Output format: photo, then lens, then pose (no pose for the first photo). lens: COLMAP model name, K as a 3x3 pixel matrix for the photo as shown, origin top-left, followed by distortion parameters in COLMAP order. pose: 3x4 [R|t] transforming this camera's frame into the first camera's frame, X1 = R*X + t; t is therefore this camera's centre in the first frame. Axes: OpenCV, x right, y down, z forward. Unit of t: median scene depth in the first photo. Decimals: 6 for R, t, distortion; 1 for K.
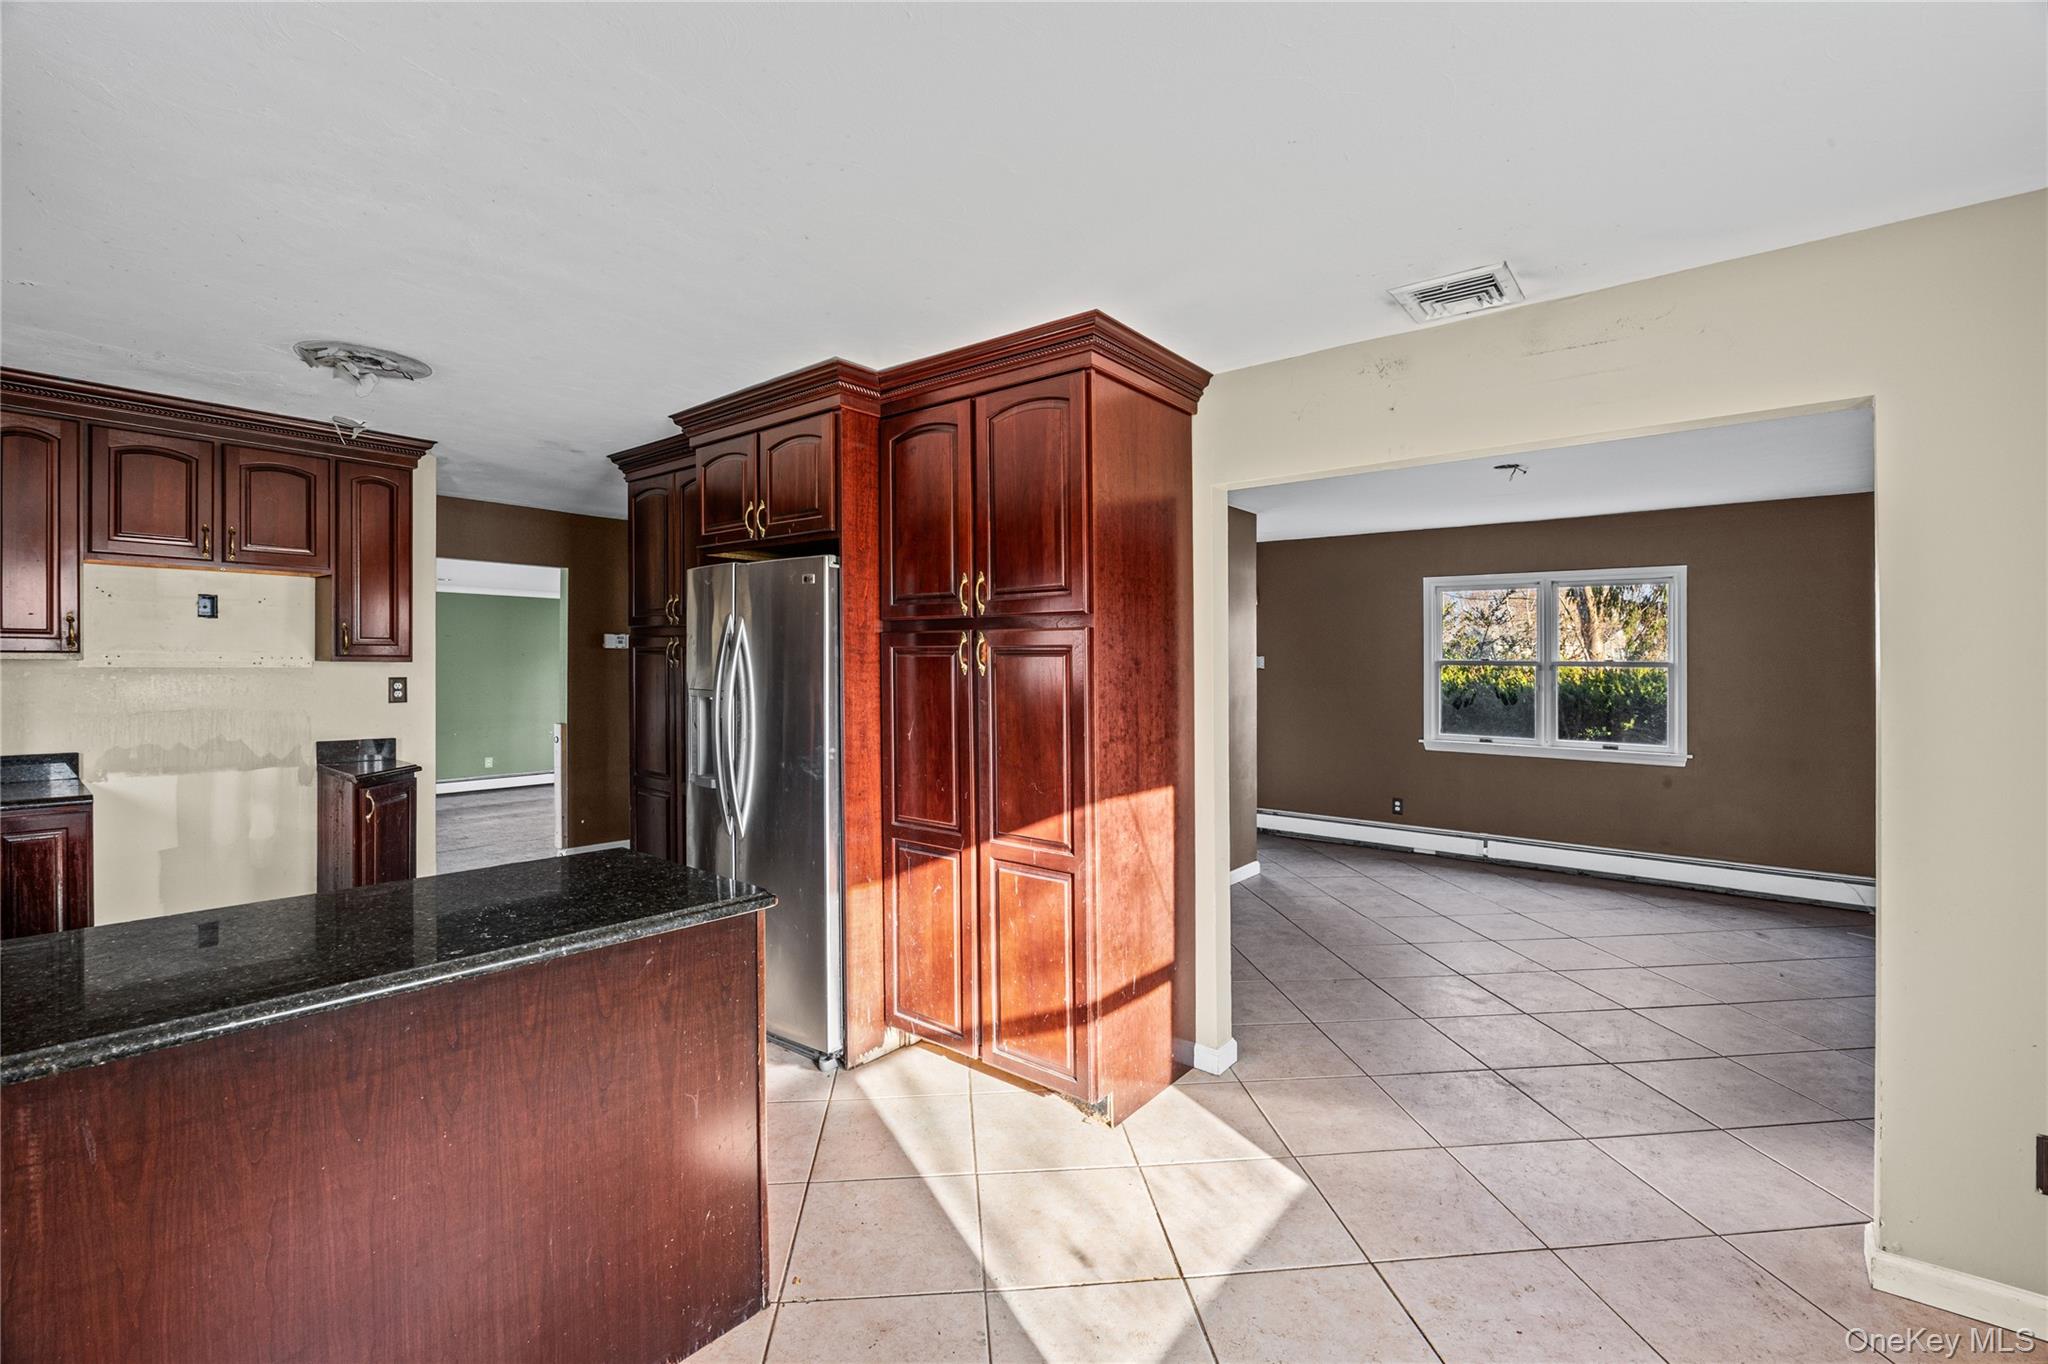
lens RADIAL K [[888.7, 0, 1029.5], [0, 888.7, 643.2], [0, 0, 1]] dist [-0.016185, 0.000266]
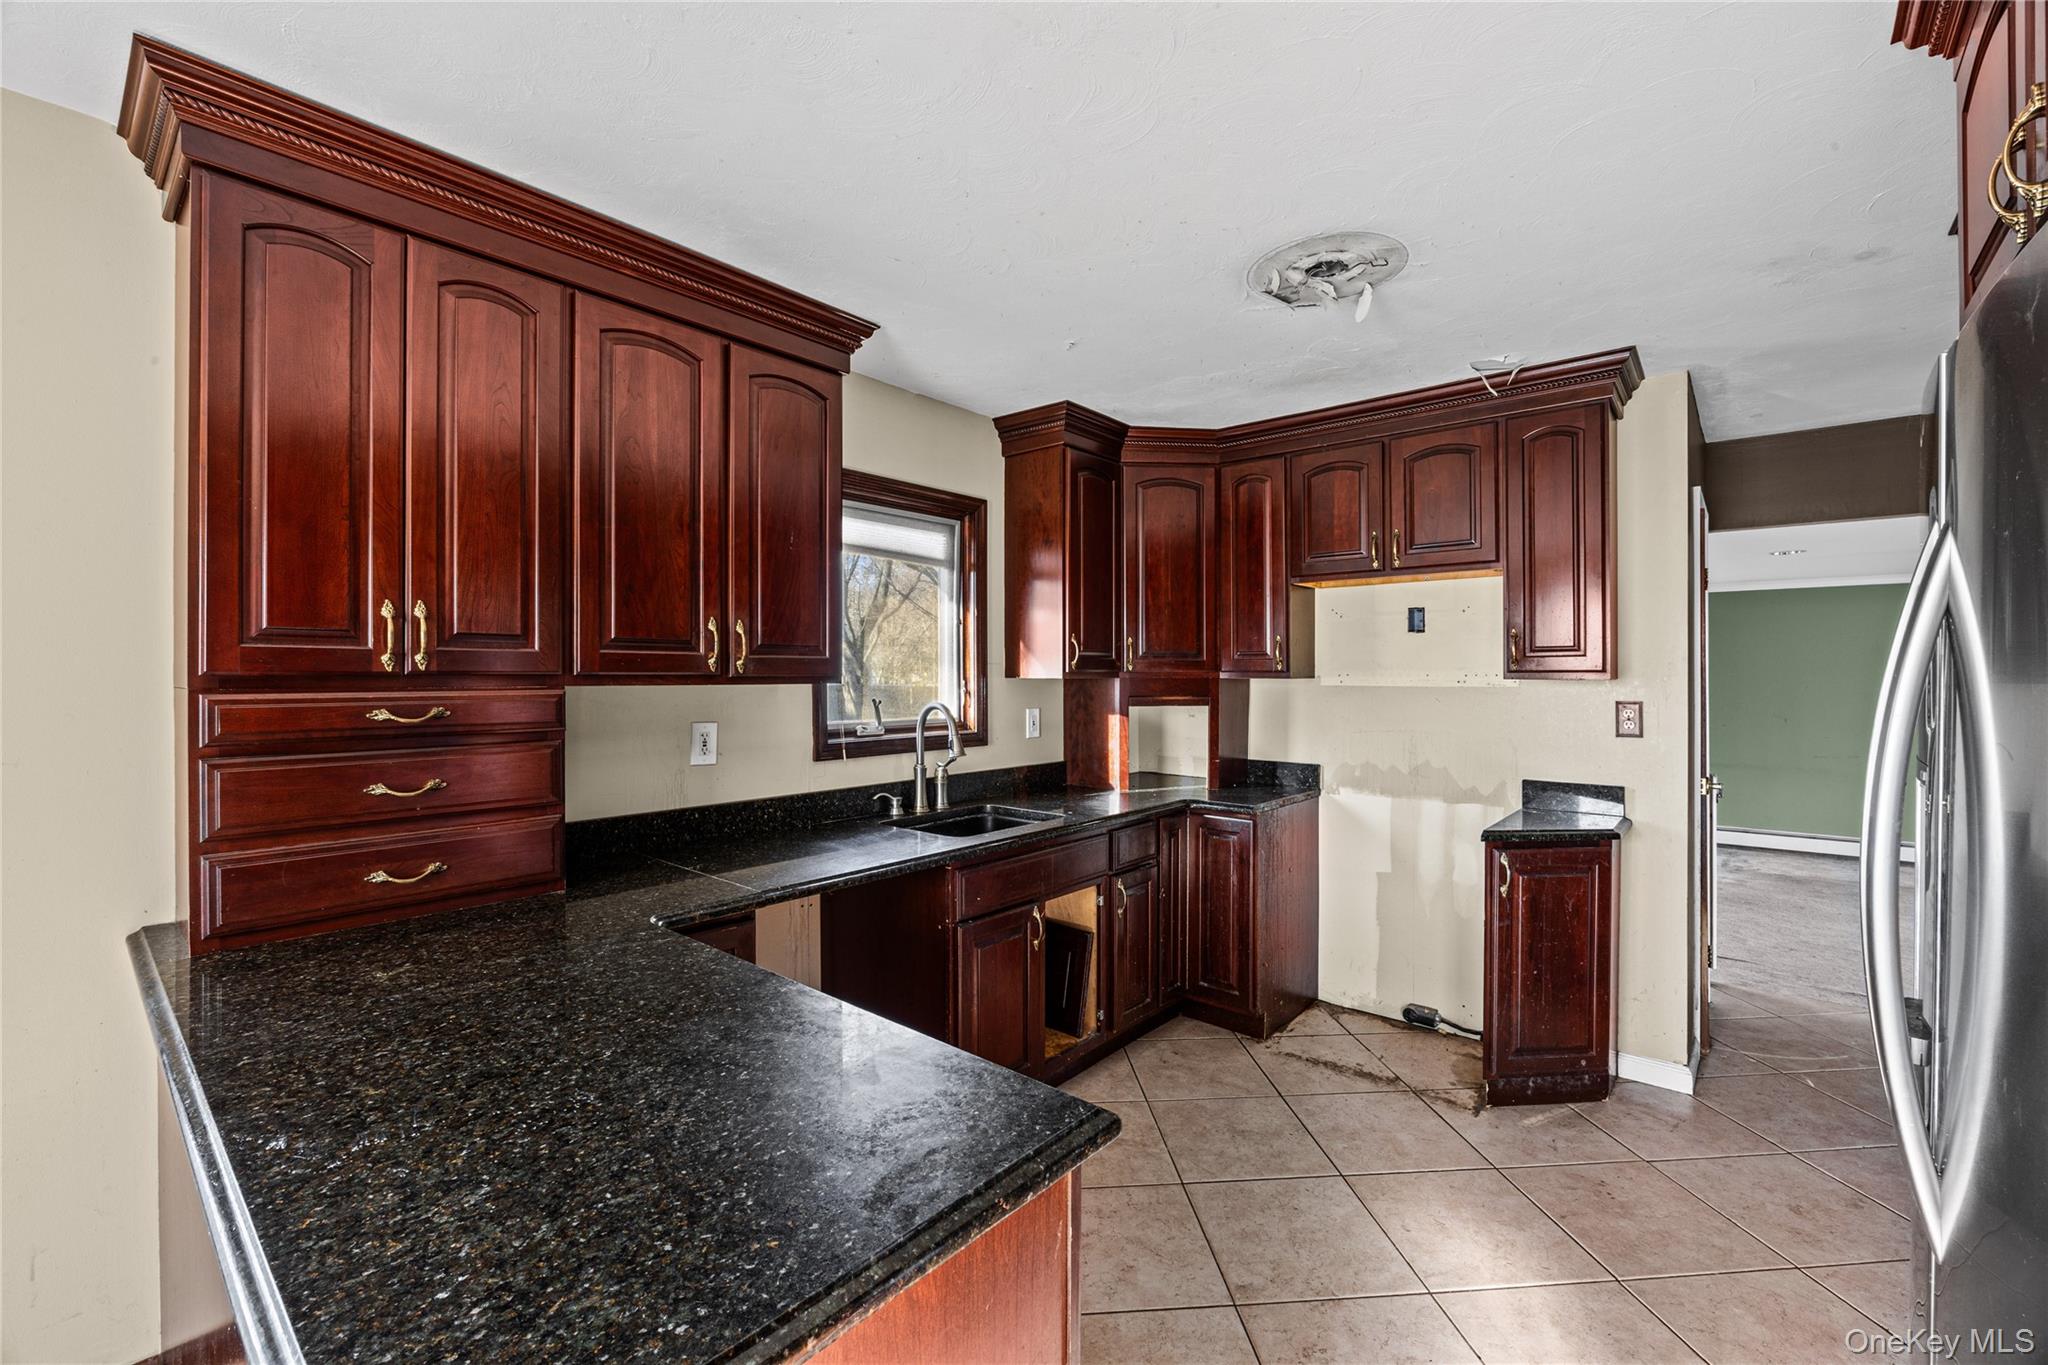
lens RADIAL K [[850.2, 0, 1024.0], [0, 850.2, 682.5], [0, 0, 1]] dist [-0.014271, 0.000249]
pose [[-0.031049, 0.002671, -0.999514, -0.019148], [0.018217, 0.999832, 0.002106, 0.009729], [0.999352, -0.018143, -0.031093, 0.411679]]
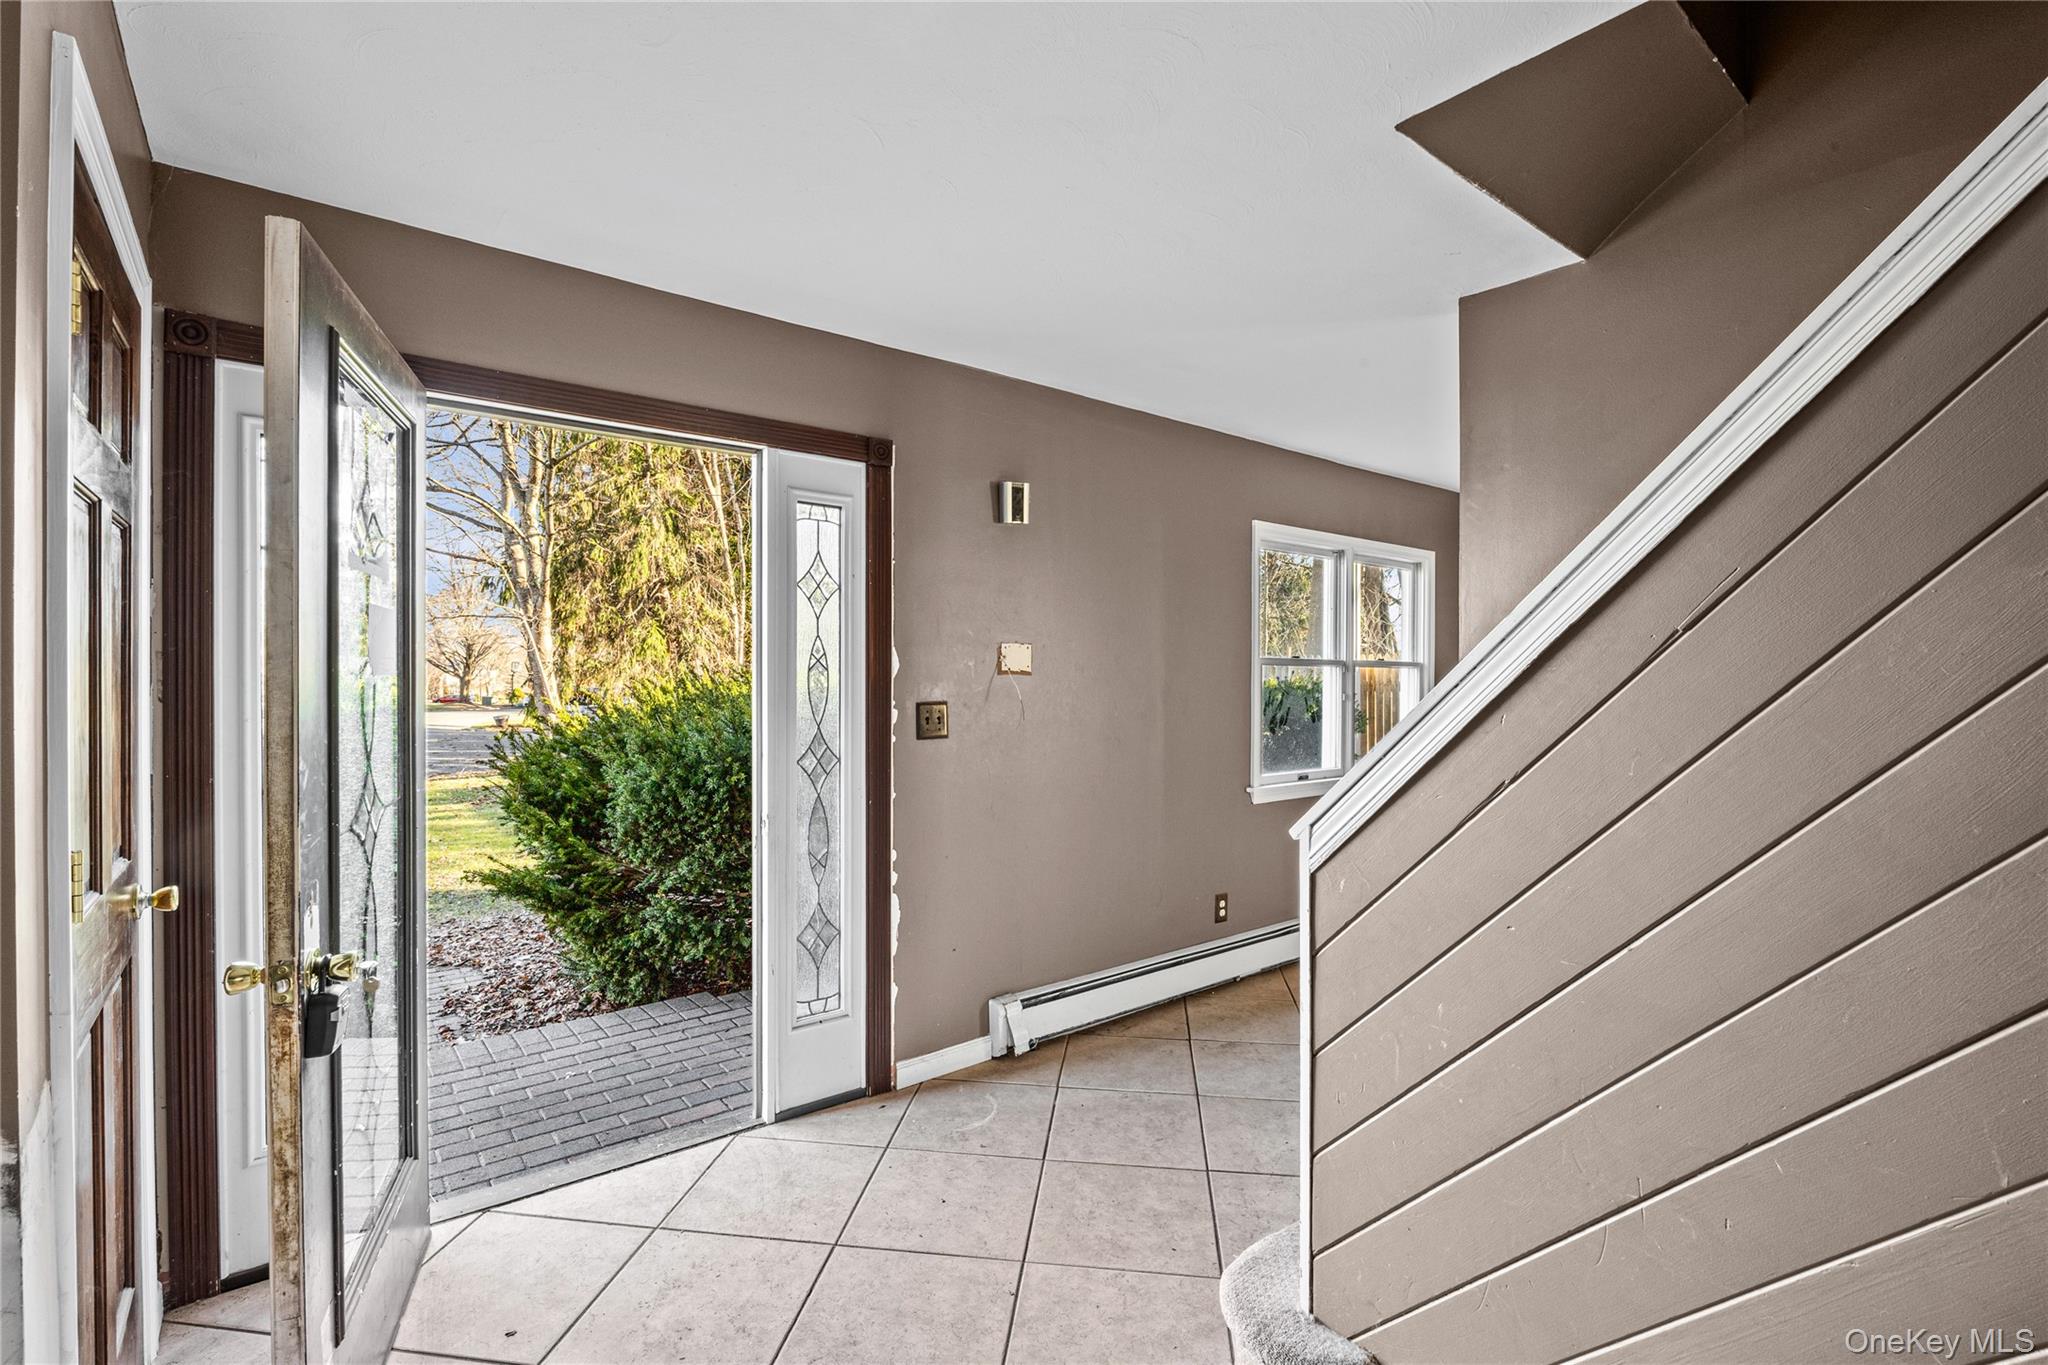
lens RADIAL K [[877.3, 0, 1029.5], [0, 877.3, 670.9], [0, 0, 1]] dist [-0.016439, 0.000642]
pose [[0.227908, -0.005171, 0.973669, -0.205605], [-0.020956, 0.999728, 0.010214, 0.030514], [-0.973457, -0.022732, 0.227738, 1.185439]]
